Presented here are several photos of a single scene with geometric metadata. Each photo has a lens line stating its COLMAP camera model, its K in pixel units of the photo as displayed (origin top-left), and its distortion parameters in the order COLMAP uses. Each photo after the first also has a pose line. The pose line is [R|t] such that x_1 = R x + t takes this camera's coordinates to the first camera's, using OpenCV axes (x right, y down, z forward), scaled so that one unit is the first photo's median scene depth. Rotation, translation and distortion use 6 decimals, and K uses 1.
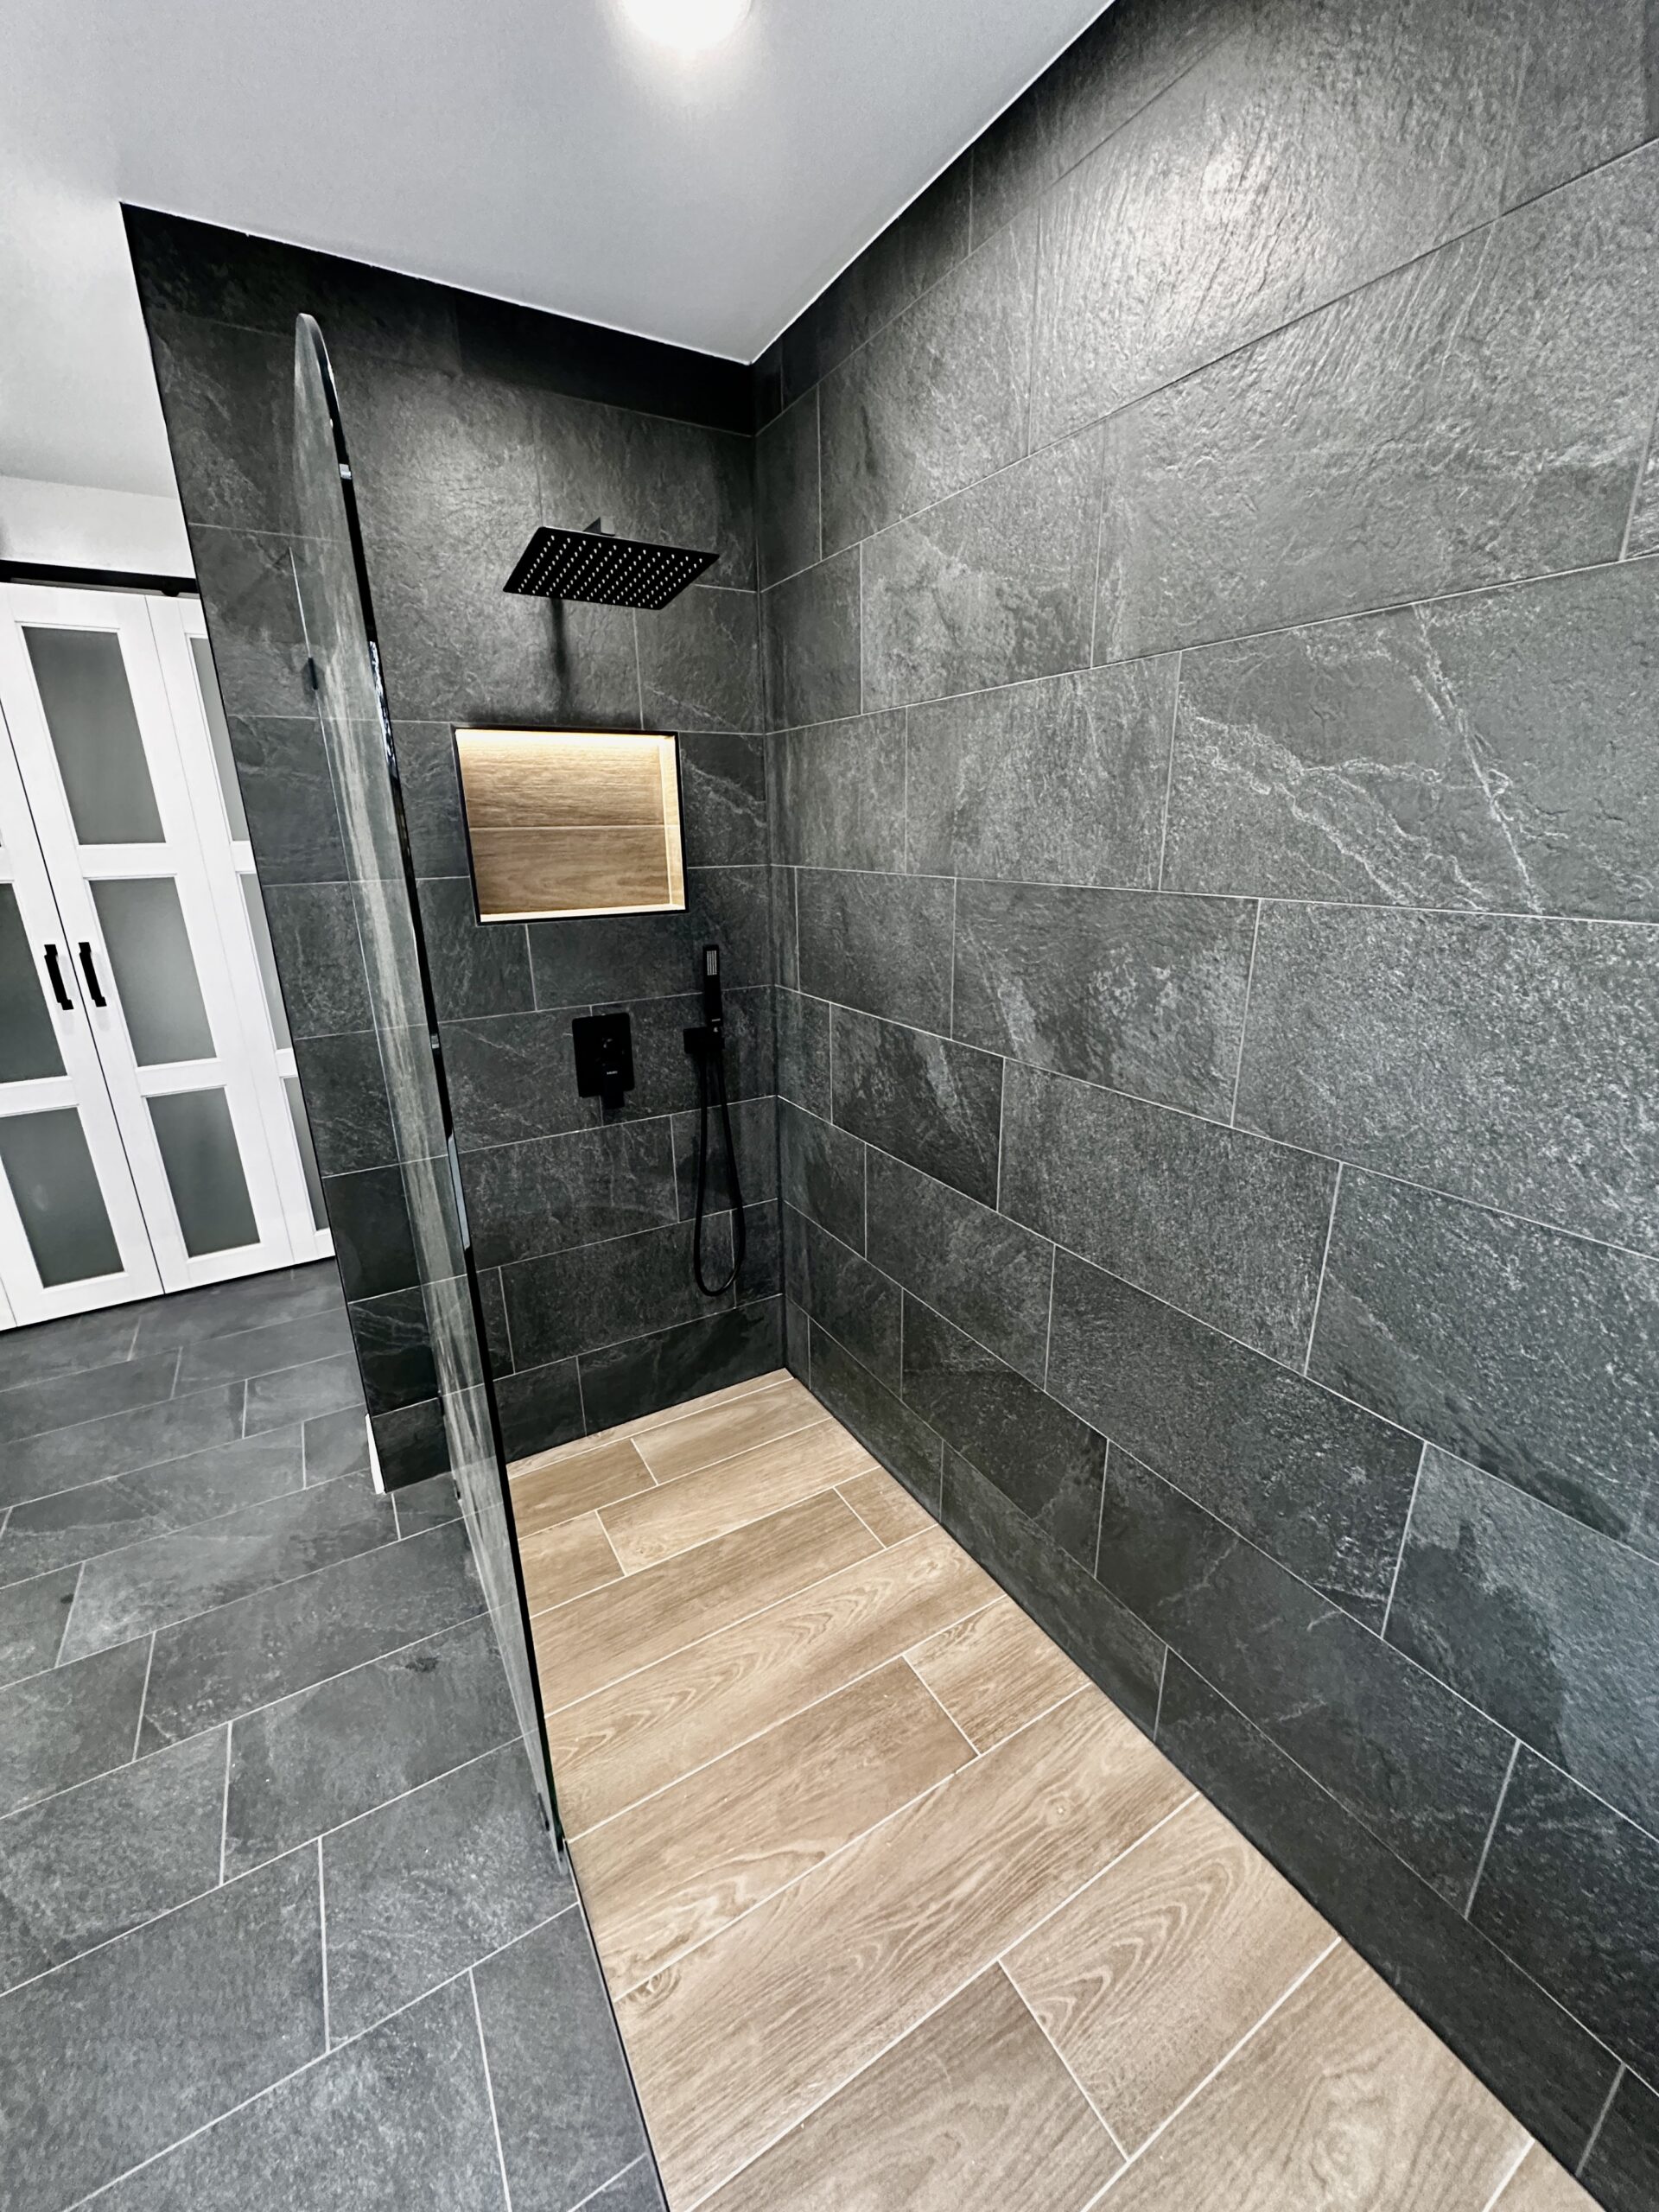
lens RADIAL K [[881.0, 0, 827.7], [0, 881.0, 1104.6], [0, 0, 1]] dist [-0.002092, -0.000002]
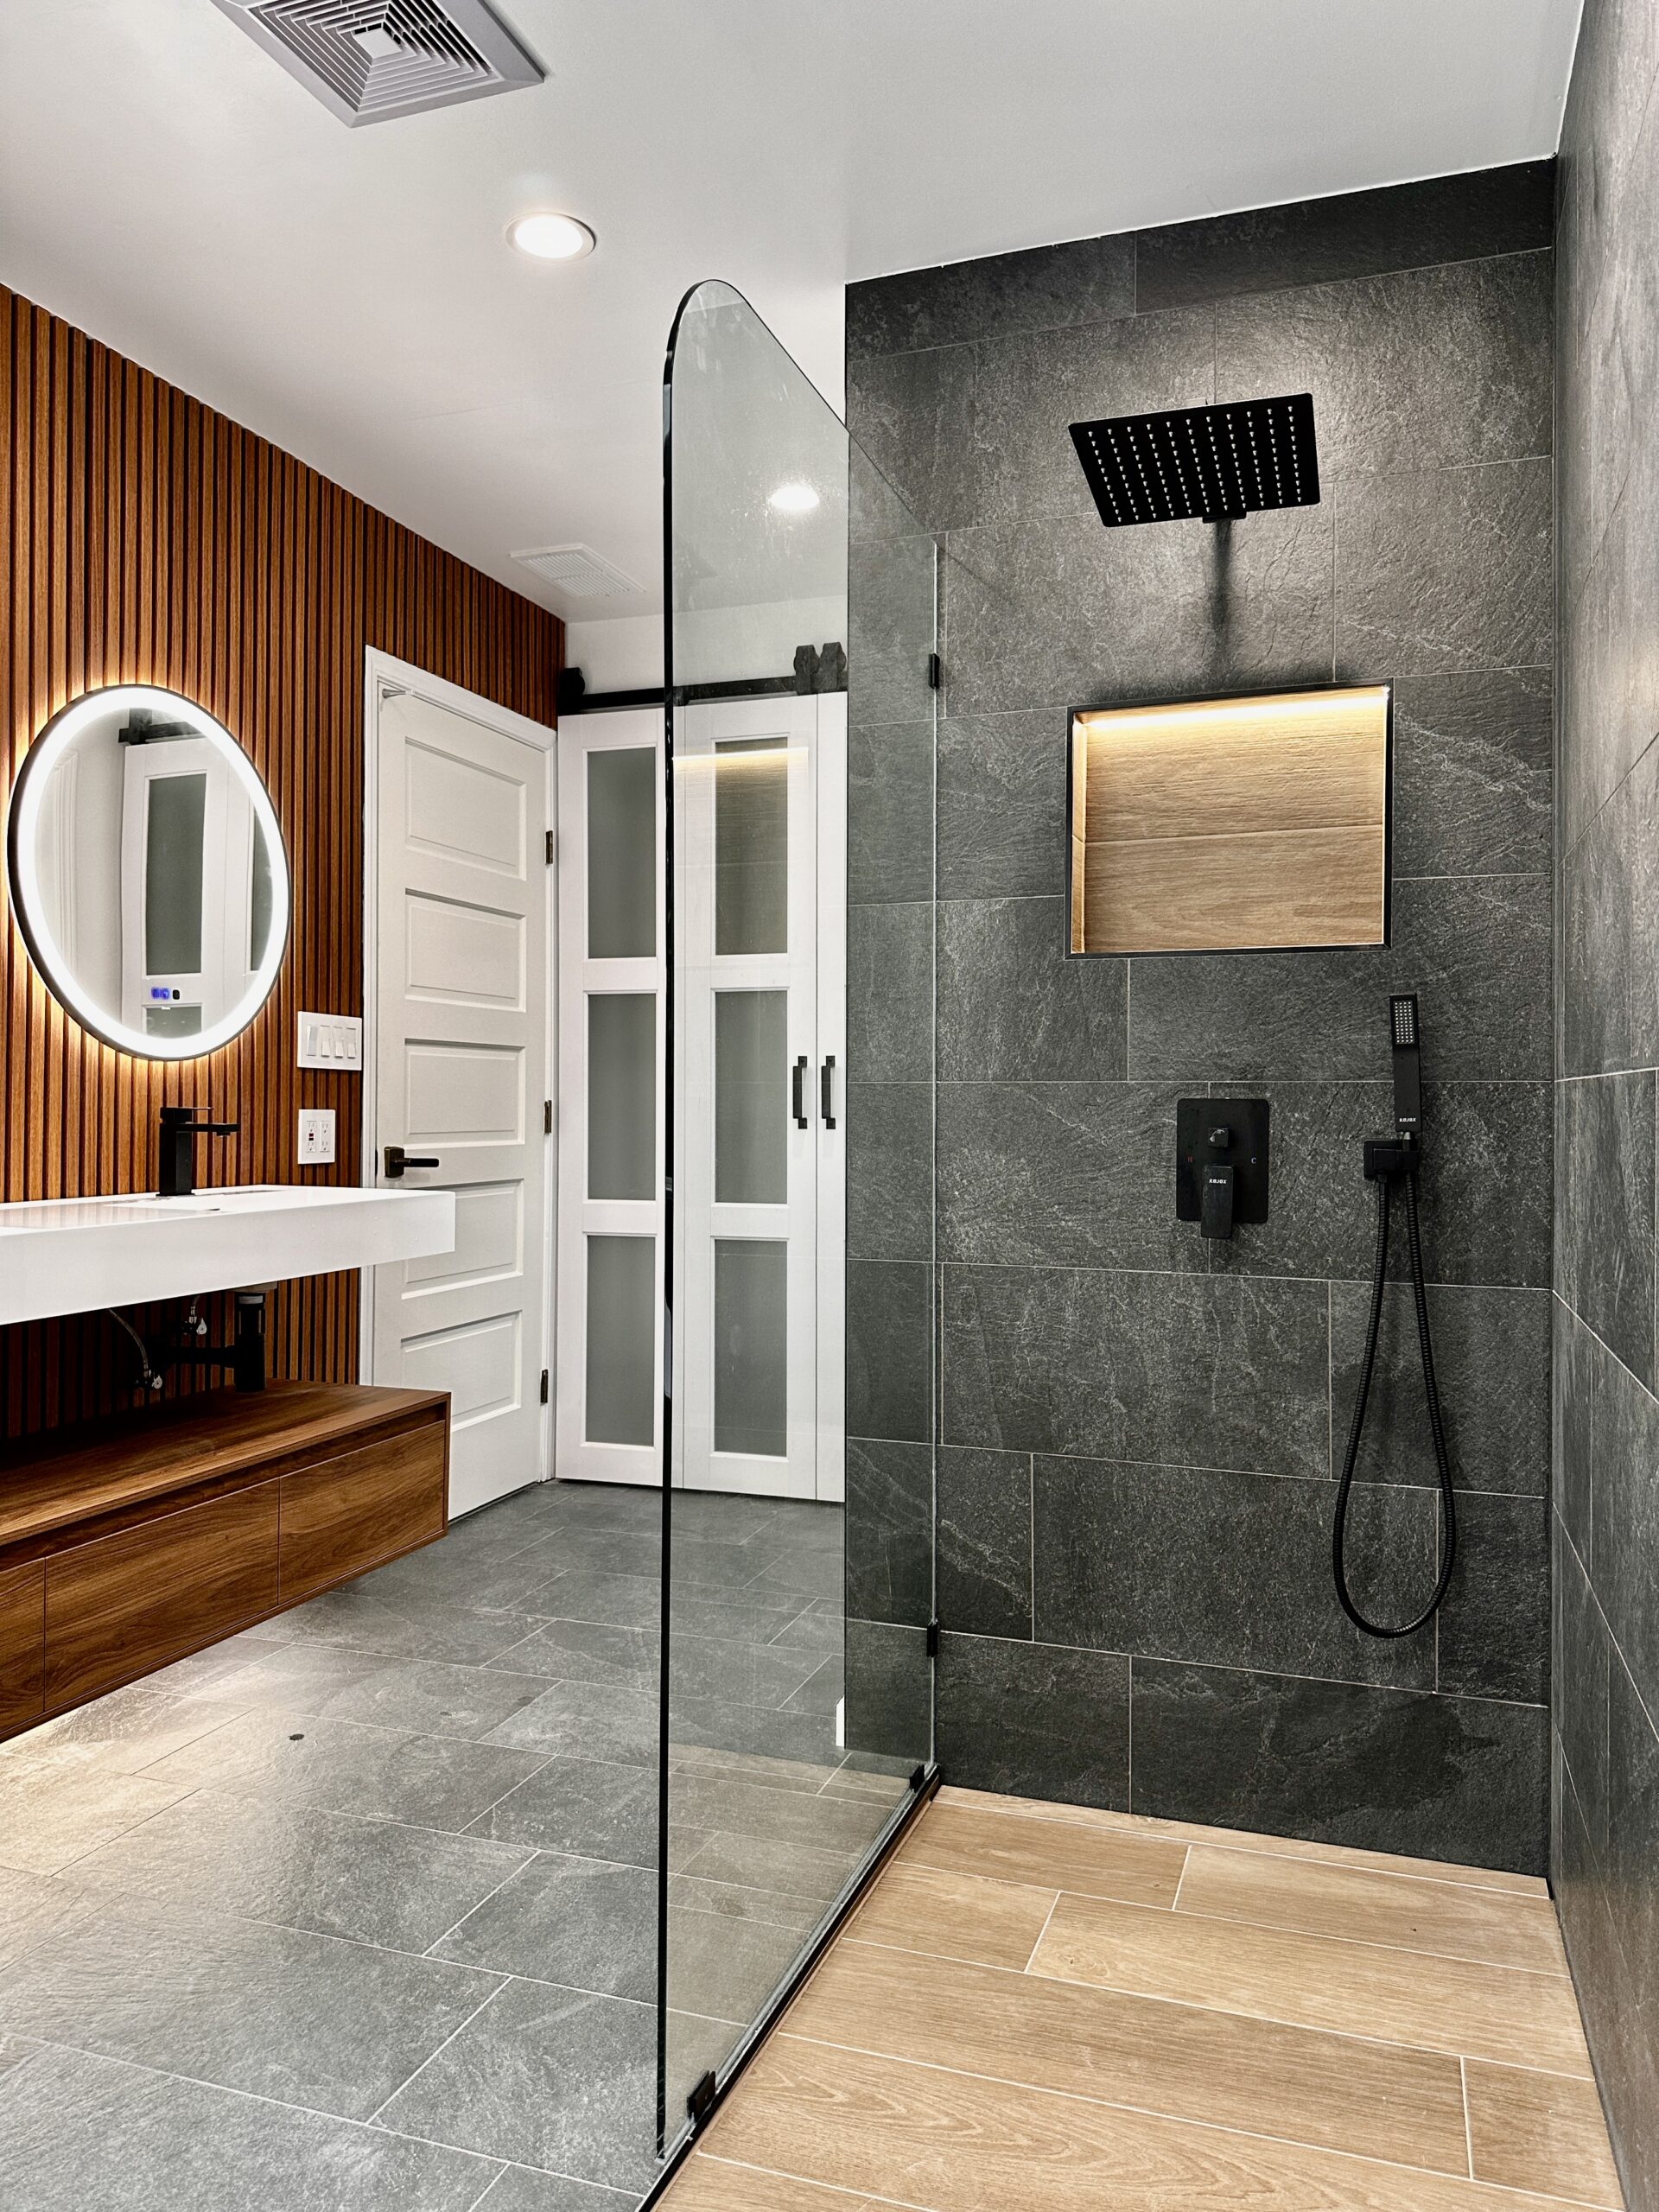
lens RADIAL K [[1552.5, 0, 829.4], [0, 1552.5, 1108.9], [0, 0, 1]] dist [0.041652, -0.057578]
pose [[0.644863, 0.019529, -0.764049, 0.468209], [-0.245190, 0.952122, -0.182606, 0.203102], [0.723902, 0.305093, 0.618776, 0.076983]]
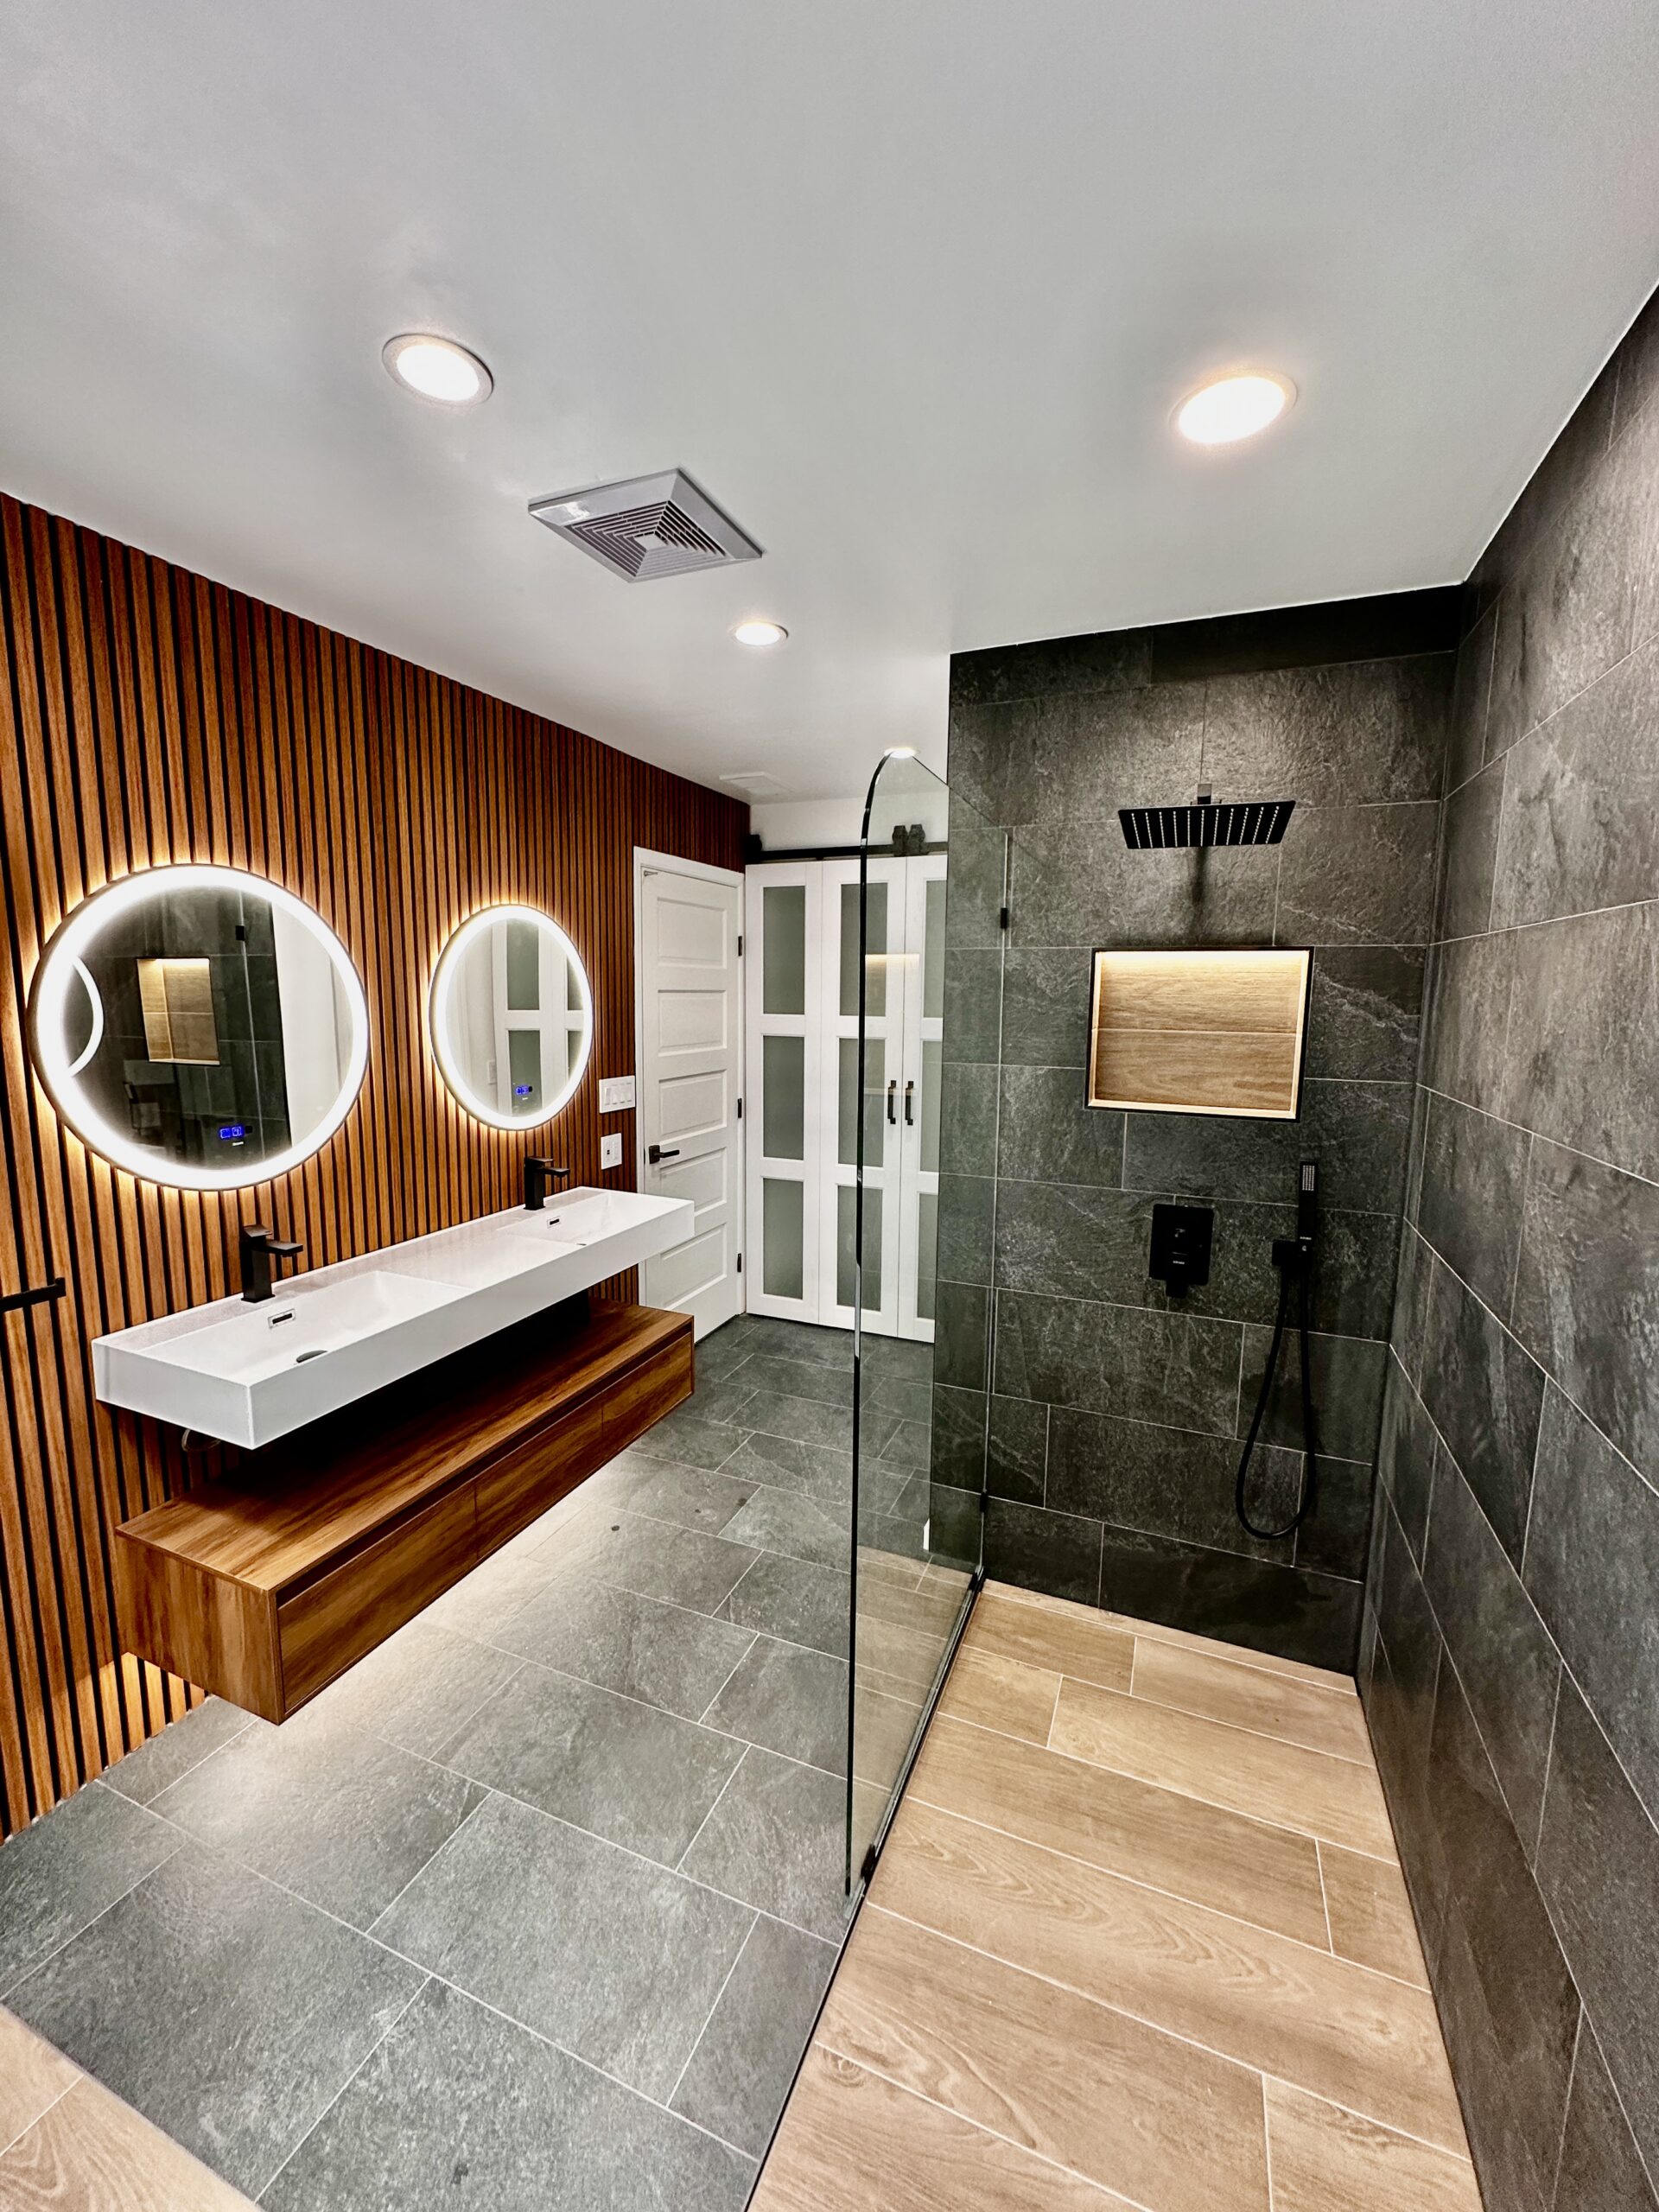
lens RADIAL K [[878.5, 0, 829.5], [0, 878.5, 1106.0], [0, 0, 1]] dist [-0.002640, 0.000067]
pose [[0.600645, 0.127882, -0.789222, 0.315342], [-0.261789, 0.964166, -0.043008, -0.065592], [0.755441, 0.232442, 0.612600, 0.022749]]
